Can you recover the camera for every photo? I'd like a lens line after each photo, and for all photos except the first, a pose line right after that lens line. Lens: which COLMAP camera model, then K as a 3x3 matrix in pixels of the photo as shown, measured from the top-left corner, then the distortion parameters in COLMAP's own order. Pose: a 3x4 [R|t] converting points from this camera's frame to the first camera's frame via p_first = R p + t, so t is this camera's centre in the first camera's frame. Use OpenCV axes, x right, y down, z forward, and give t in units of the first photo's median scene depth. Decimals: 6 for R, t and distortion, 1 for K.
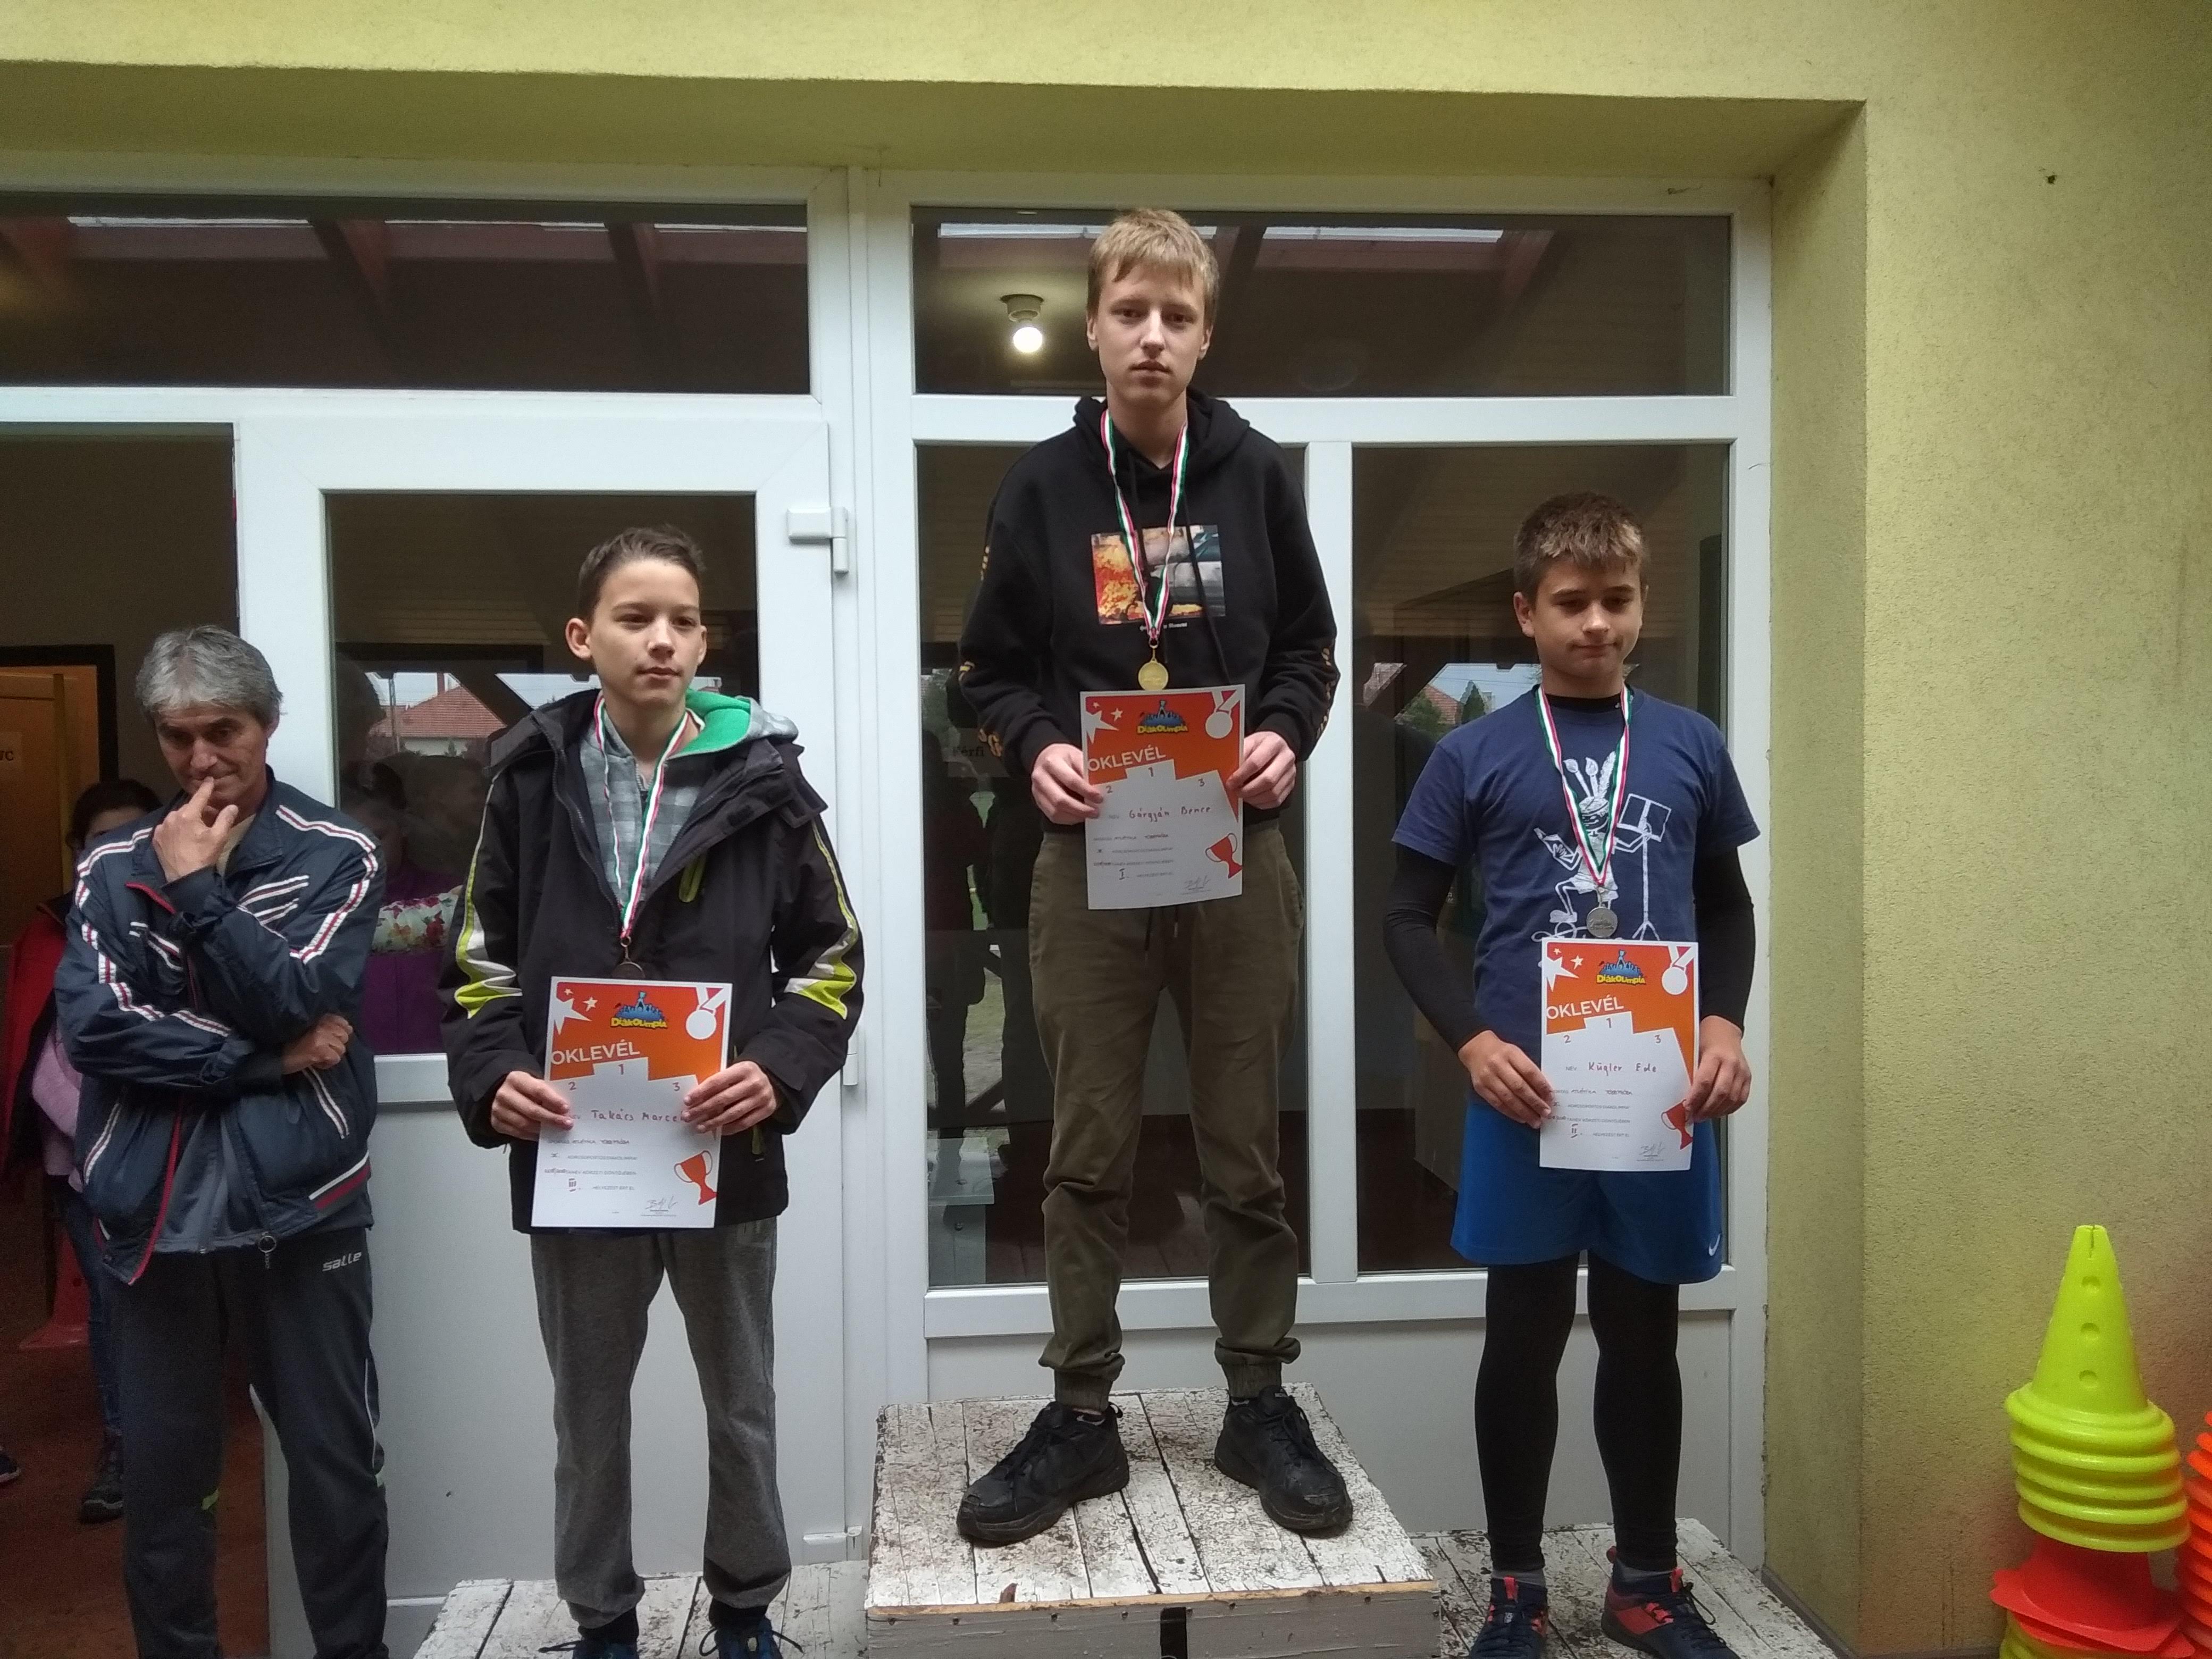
lens RADIAL K [[1835.0, 0, 1108.5], [0, 1835.0, 771.7], [0, 0, 1]] dist [0.060715, -0.095783]
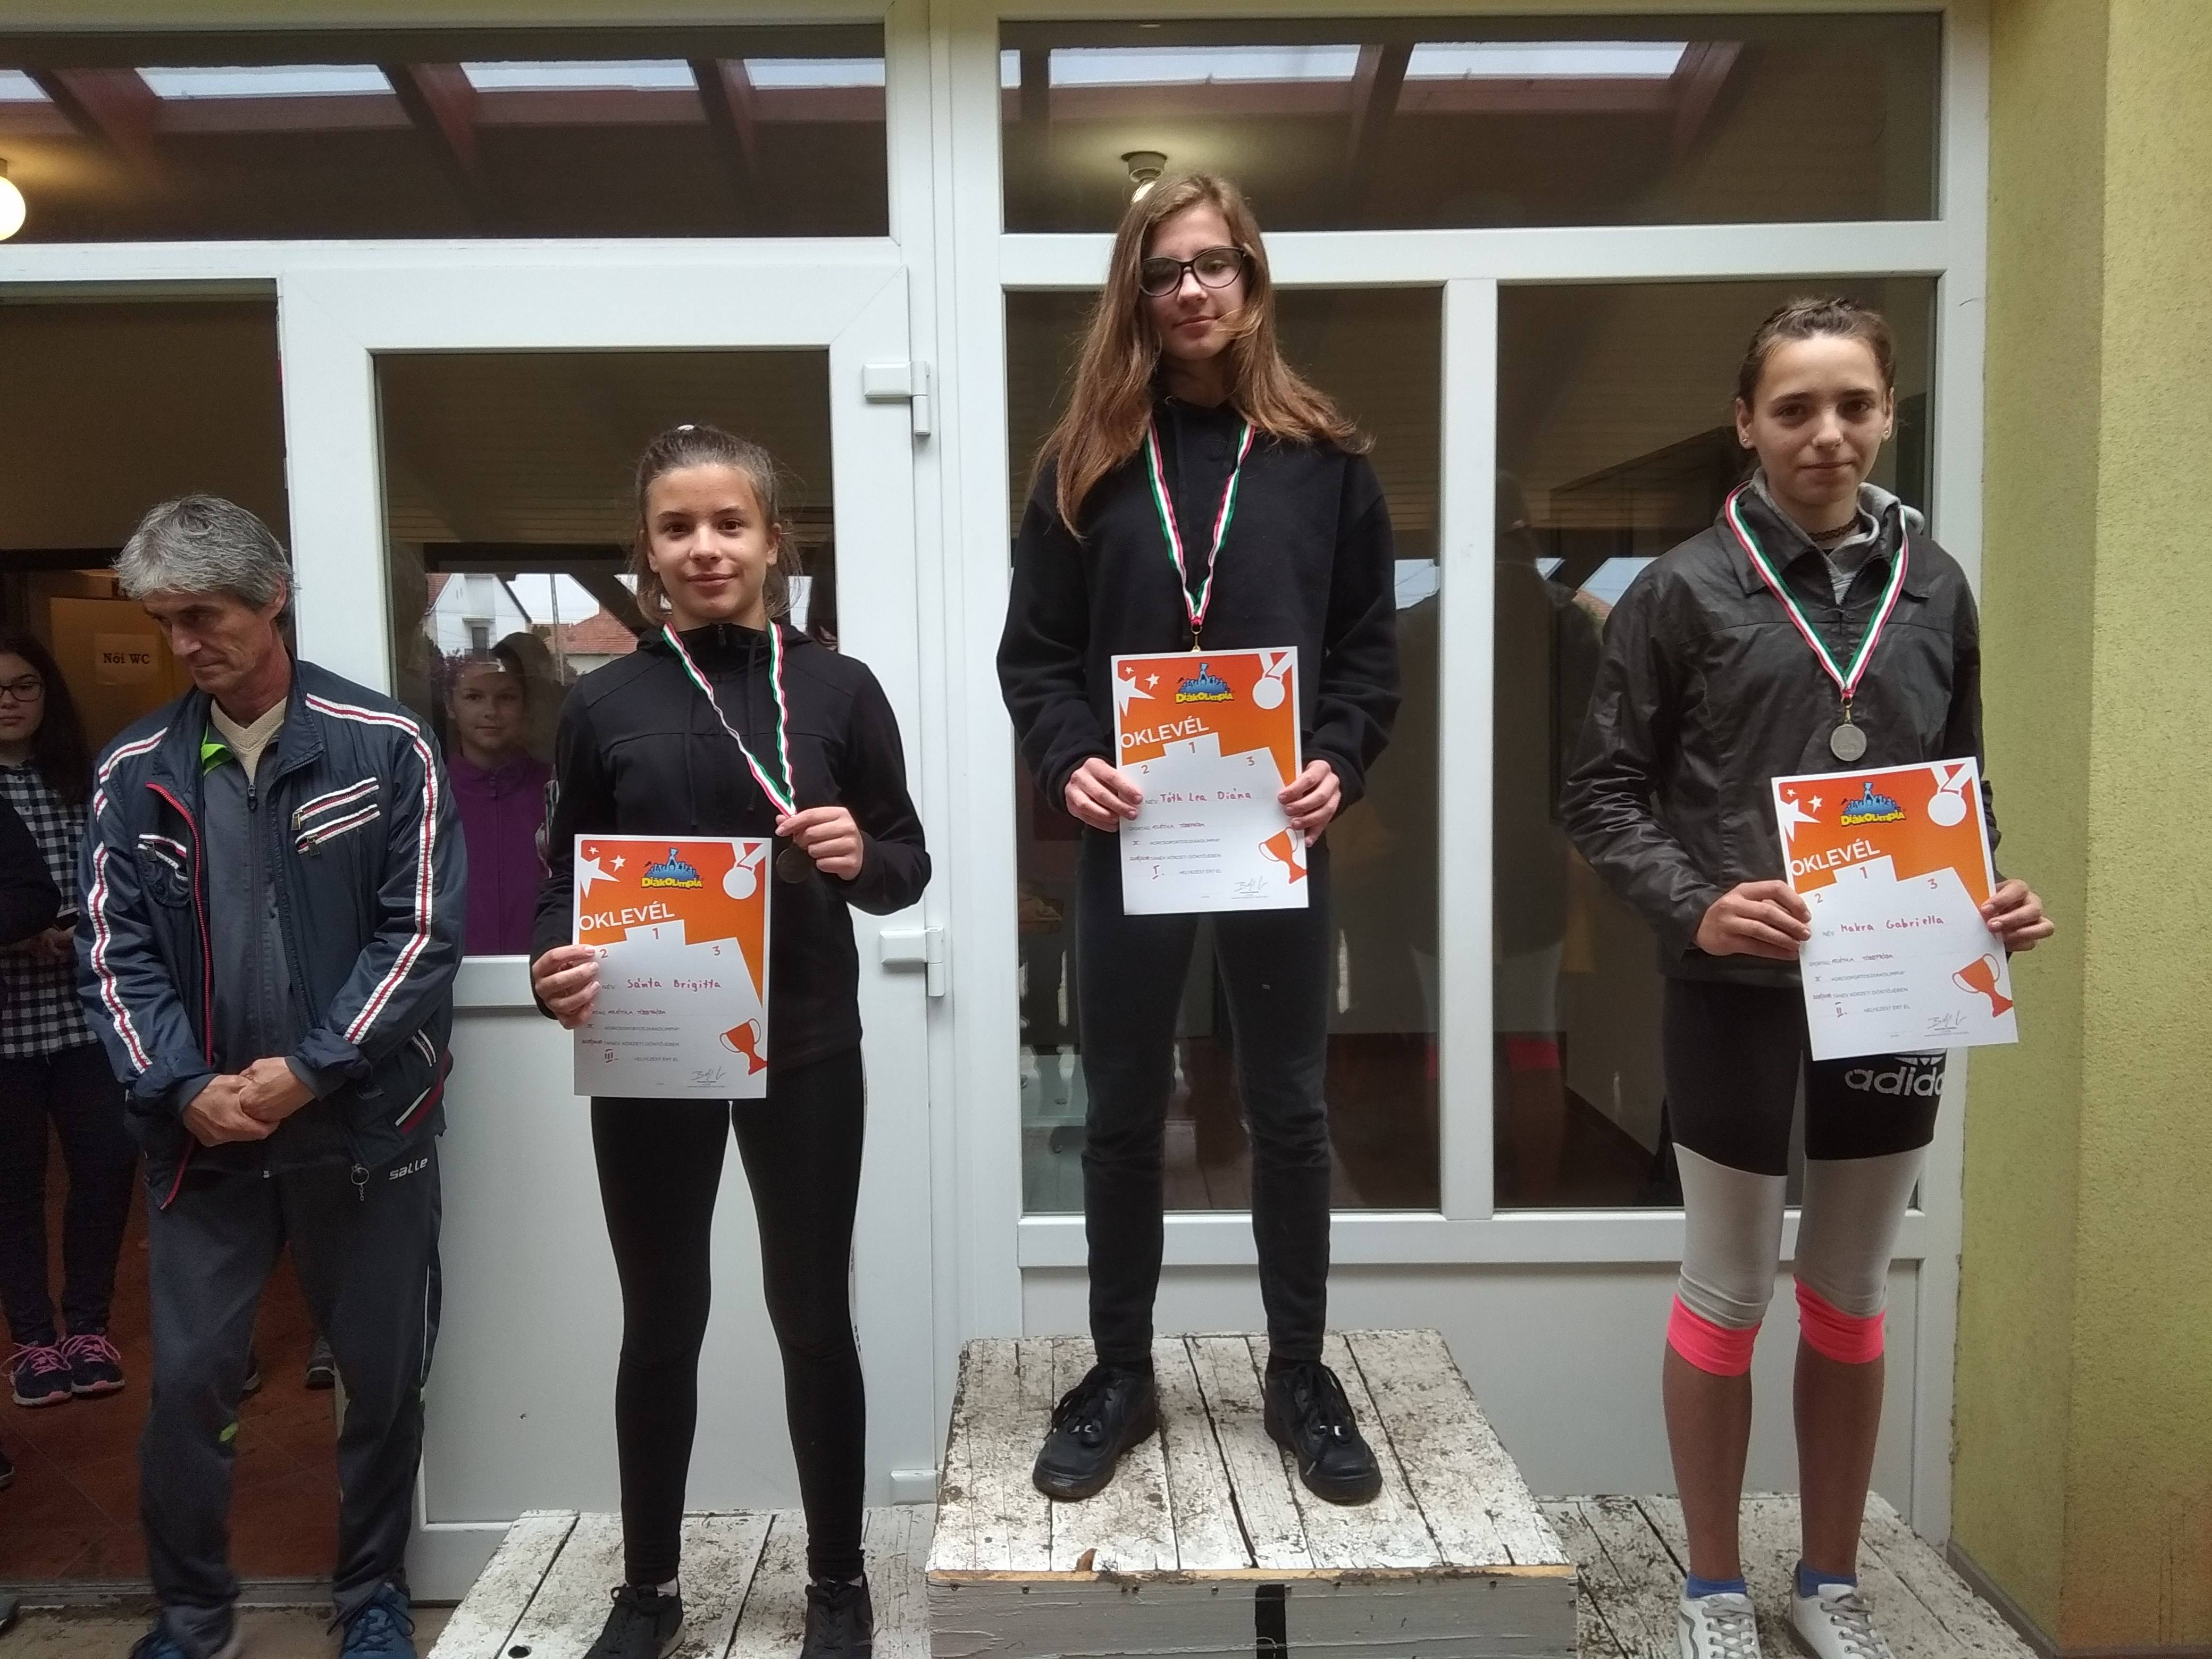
lens RADIAL K [[1835.0, 0, 1108.5], [0, 1835.0, 771.7], [0, 0, 1]] dist [0.060715, -0.095783]
pose [[0.996505, 0.003627, -0.083449, 0.022980], [0.000062, 0.999024, 0.044163, 0.018278], [0.083528, -0.044014, 0.995533, 0.097838]]
